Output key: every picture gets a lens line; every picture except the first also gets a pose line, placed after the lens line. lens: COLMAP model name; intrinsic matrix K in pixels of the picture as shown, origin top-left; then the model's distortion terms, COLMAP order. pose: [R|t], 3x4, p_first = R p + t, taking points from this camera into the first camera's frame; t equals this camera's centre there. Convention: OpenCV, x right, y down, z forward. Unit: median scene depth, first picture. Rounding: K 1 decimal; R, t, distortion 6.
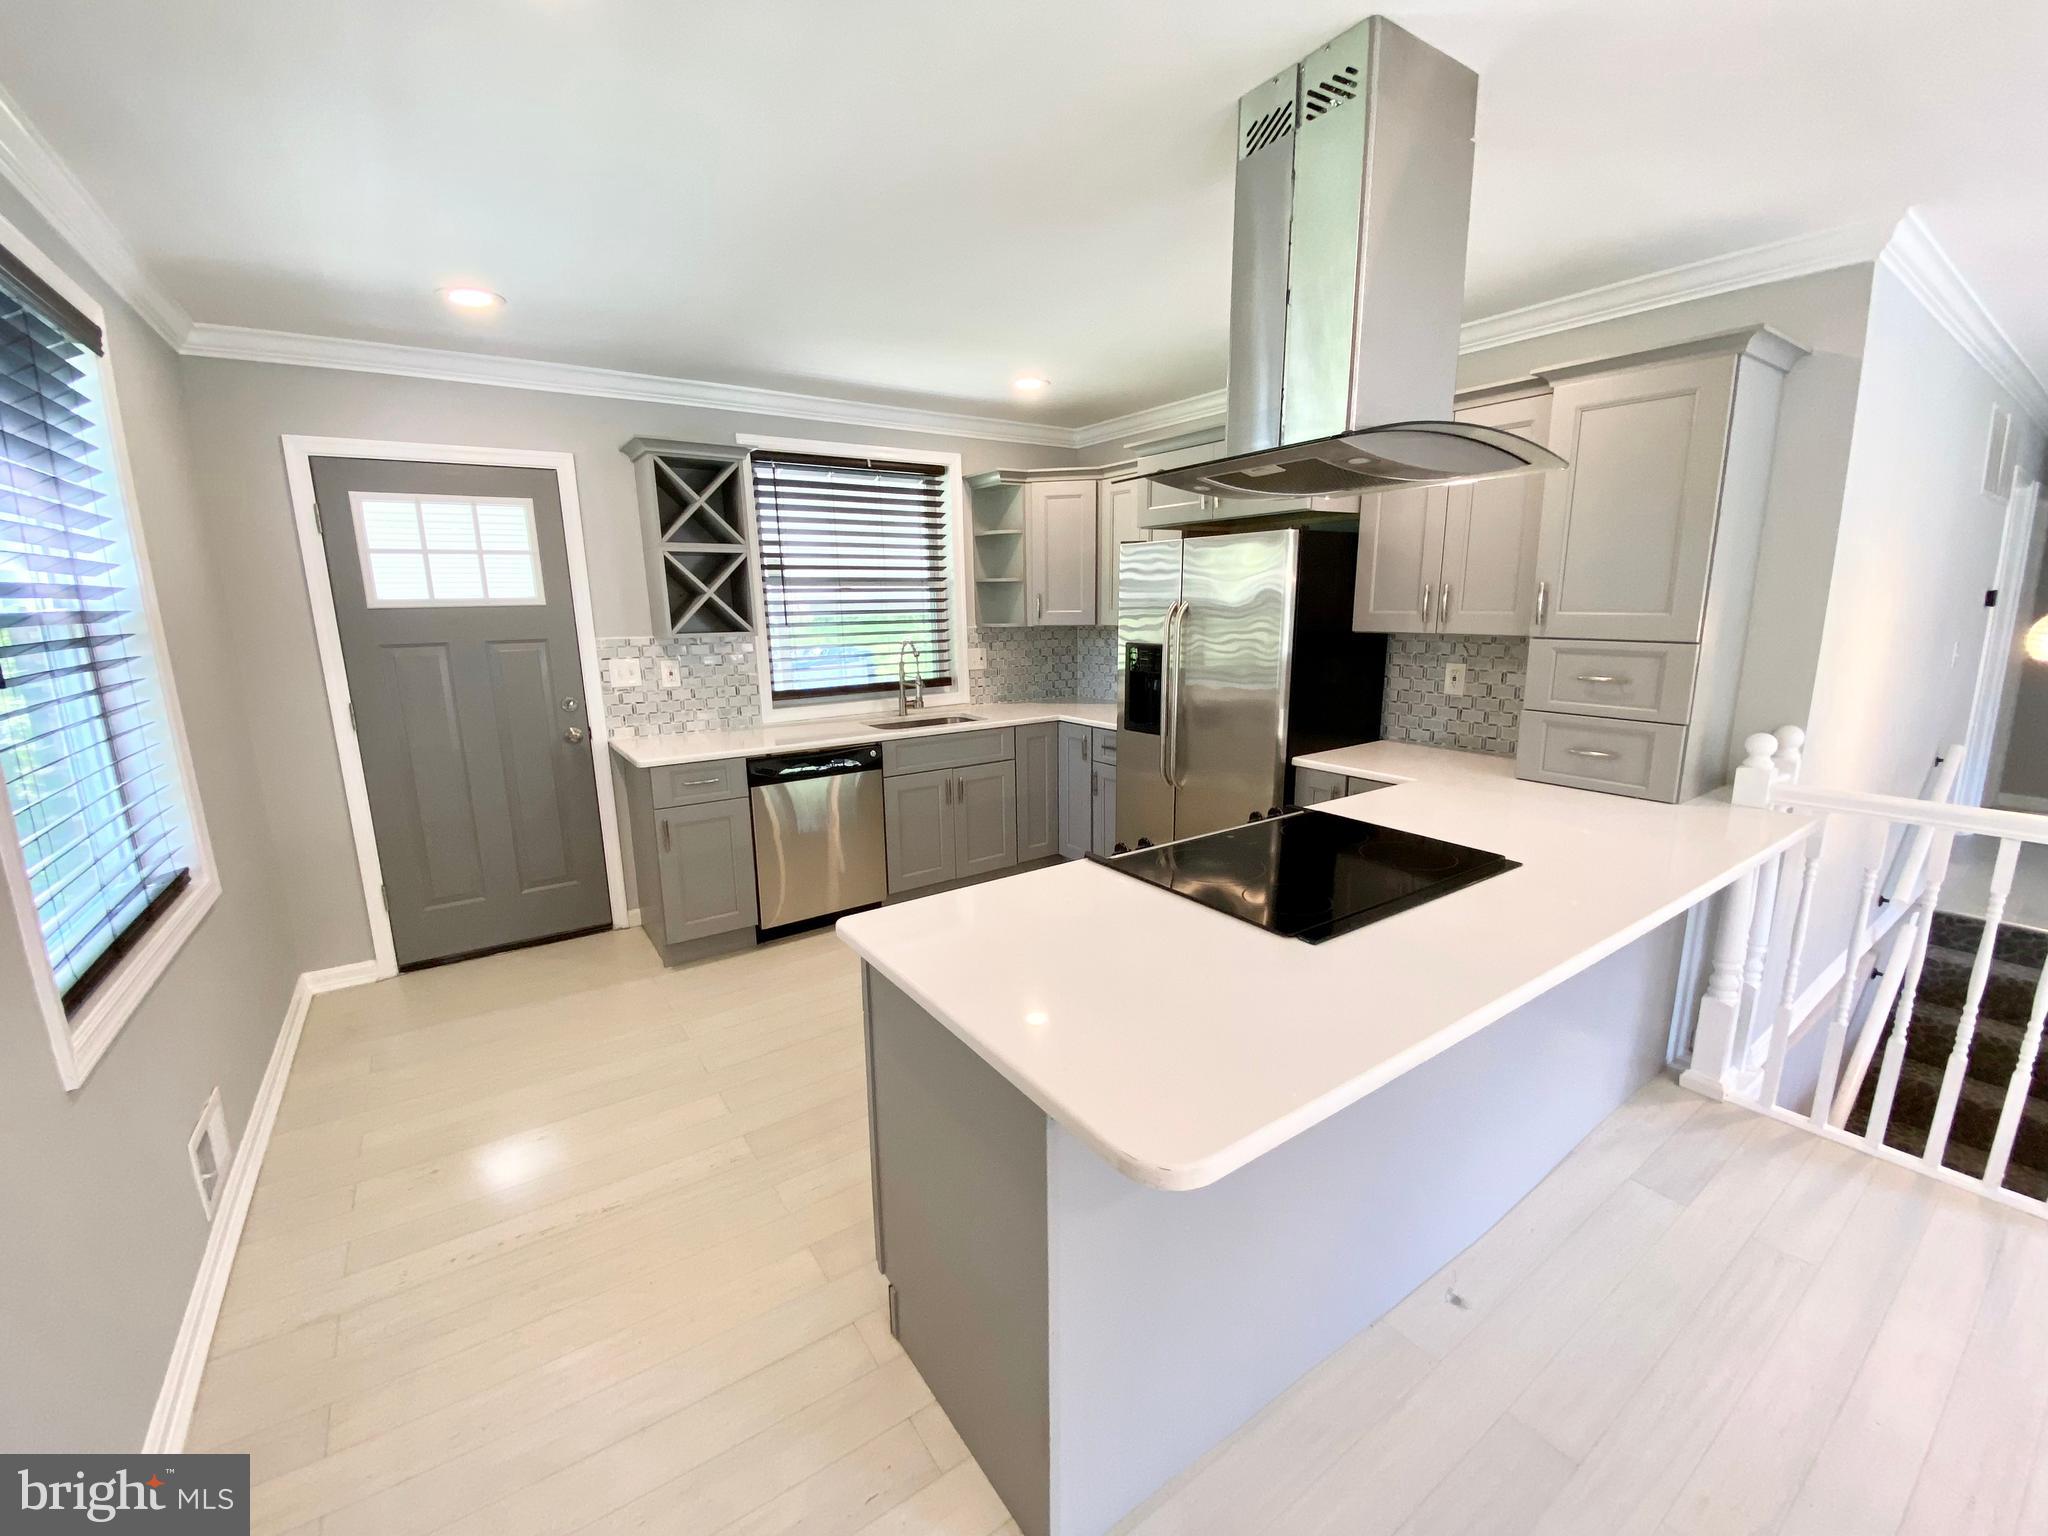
lens RADIAL K [[817.0, 0, 1024.0], [0, 817.0, 768.0], [0, 0, 1]] dist [0.001172, -0.000242]
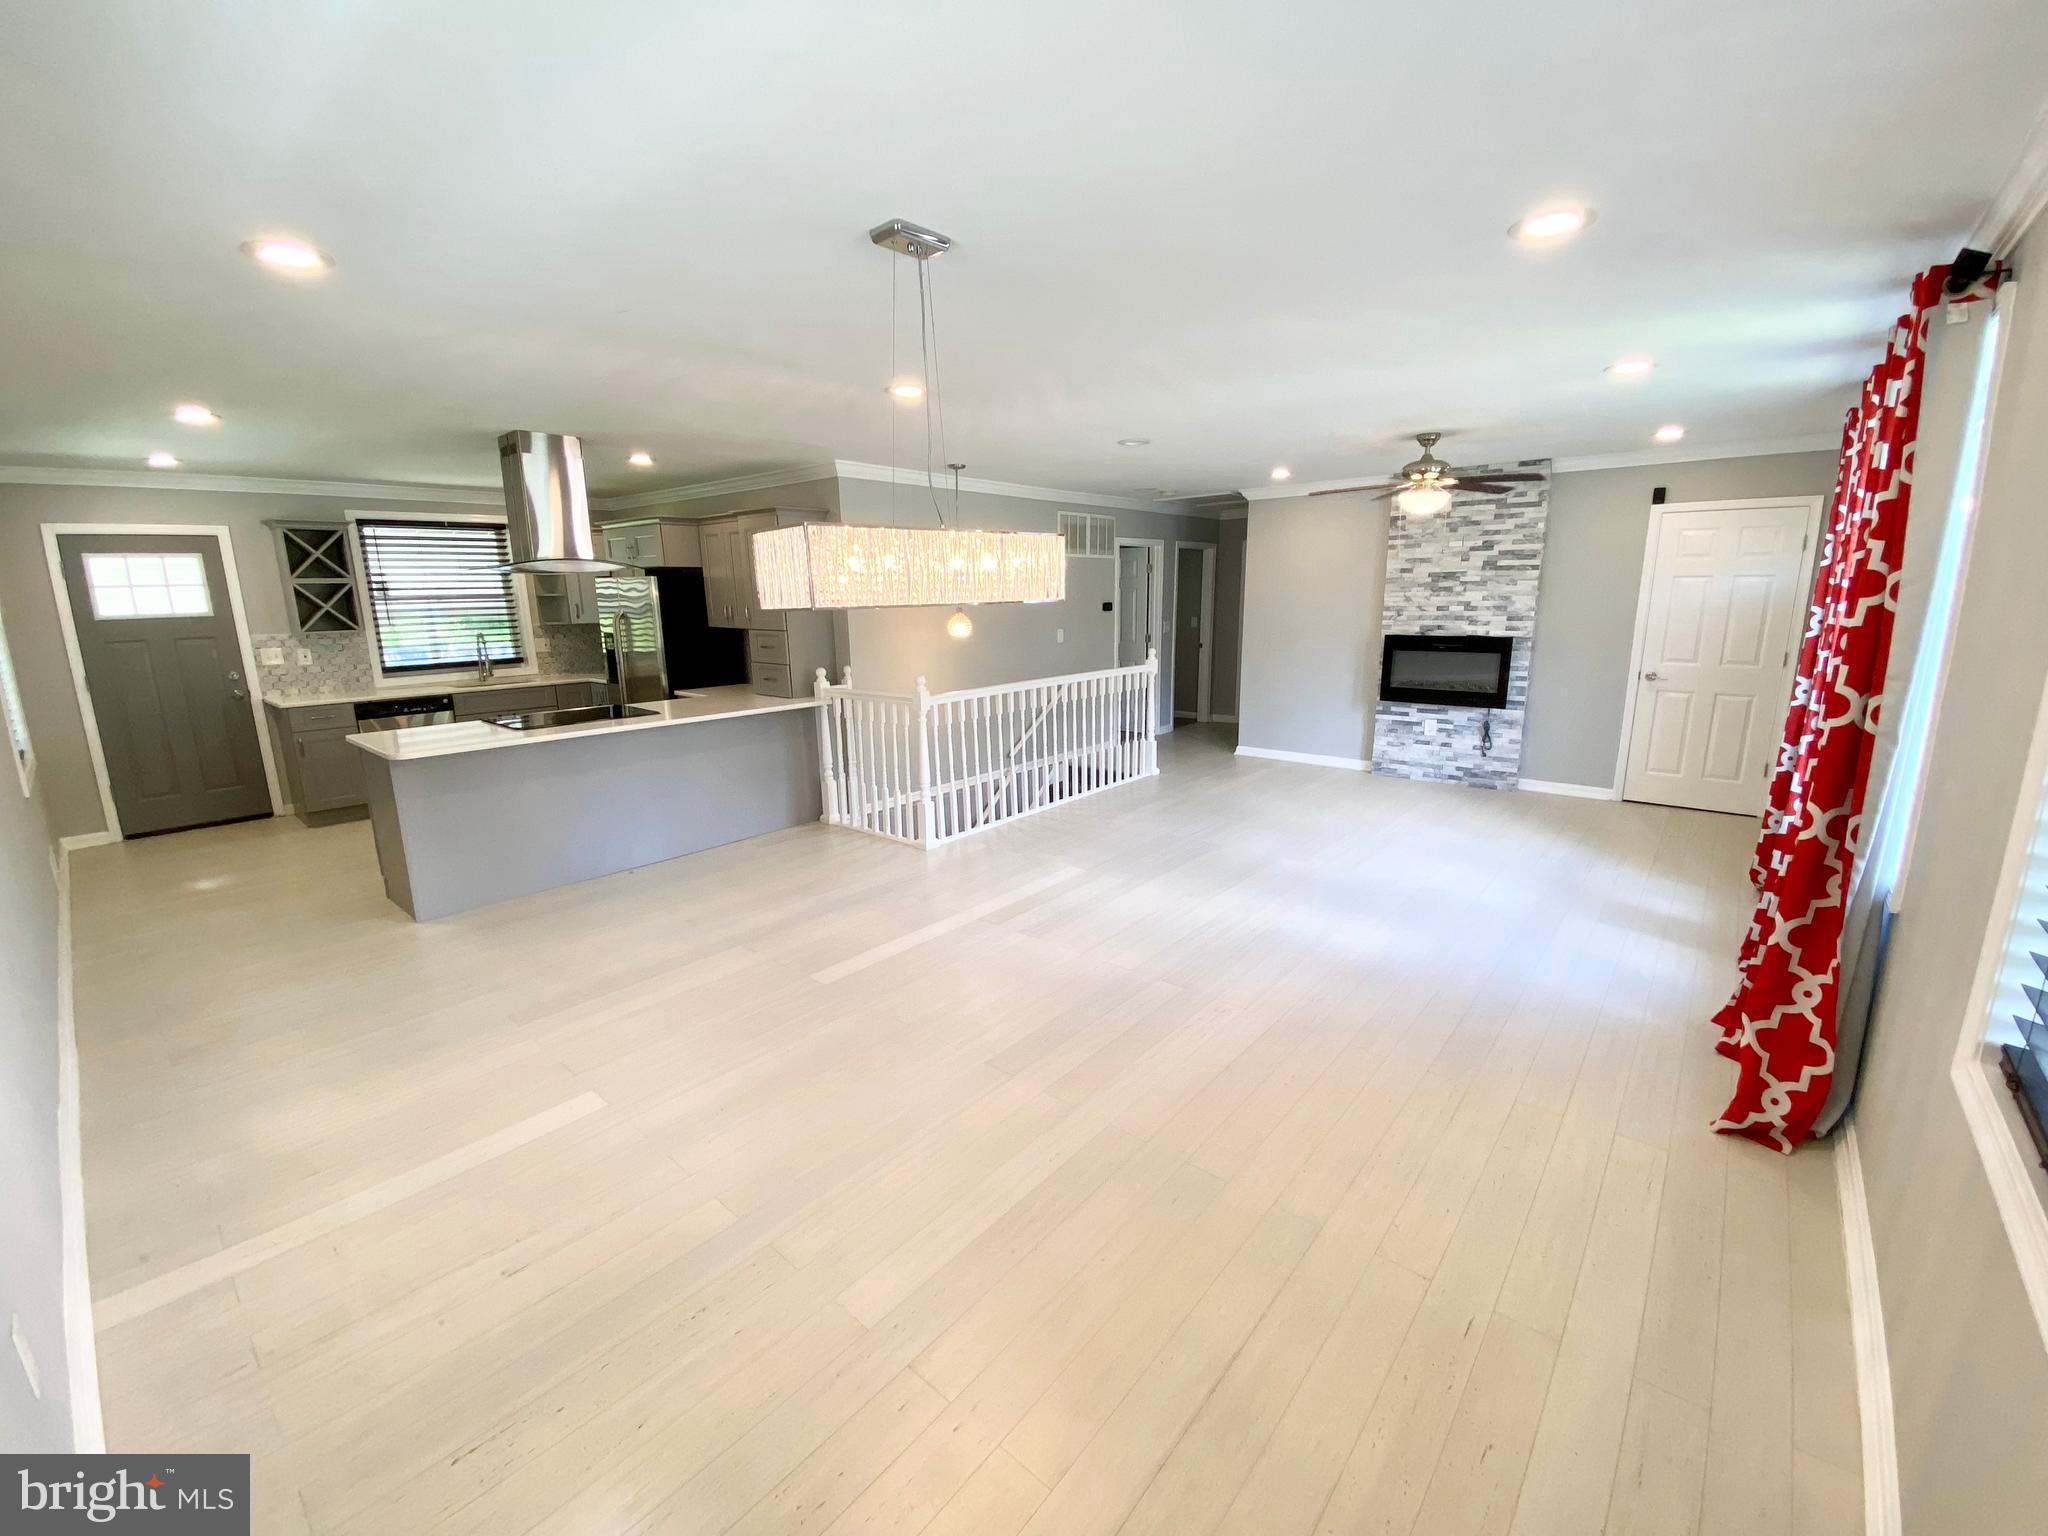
lens RADIAL K [[833.6, 0, 1027.7], [0, 833.6, 765.3], [0, 0, 1]] dist [0.001409, -0.011425]
pose [[0.968047, -0.050473, 0.245638, 0.570944], [0.049741, 0.998720, 0.009189, 0.164920], [-0.245787, 0.003323, 0.969318, -1.000107]]
